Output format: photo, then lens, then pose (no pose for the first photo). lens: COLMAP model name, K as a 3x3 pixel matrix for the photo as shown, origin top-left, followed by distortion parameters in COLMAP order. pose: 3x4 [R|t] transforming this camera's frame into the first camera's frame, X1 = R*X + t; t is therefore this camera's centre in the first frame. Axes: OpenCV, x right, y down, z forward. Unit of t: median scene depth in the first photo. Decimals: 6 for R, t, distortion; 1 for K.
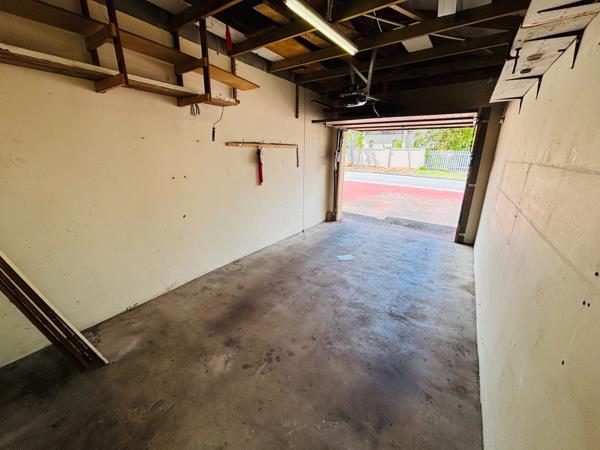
lens RADIAL K [[244.9, 0, 300.0], [0, 244.9, 225.0], [0, 0, 1]] dist [-0.000039, -0.000020]
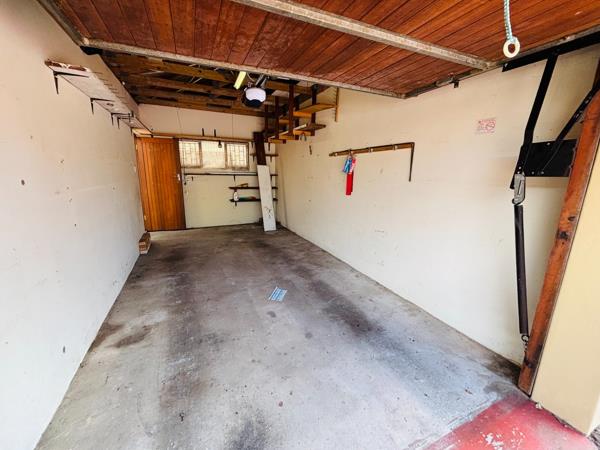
lens RADIAL K [[244.9, 0, 300.0], [0, 244.9, 225.0], [0, 0, 1]] dist [-0.000039, -0.000020]
pose [[-0.527022, 0.173868, -0.831876, 0.854132], [-0.263037, 0.897412, 0.354208, -0.395037], [0.808121, 0.405490, -0.427222, 1.497414]]
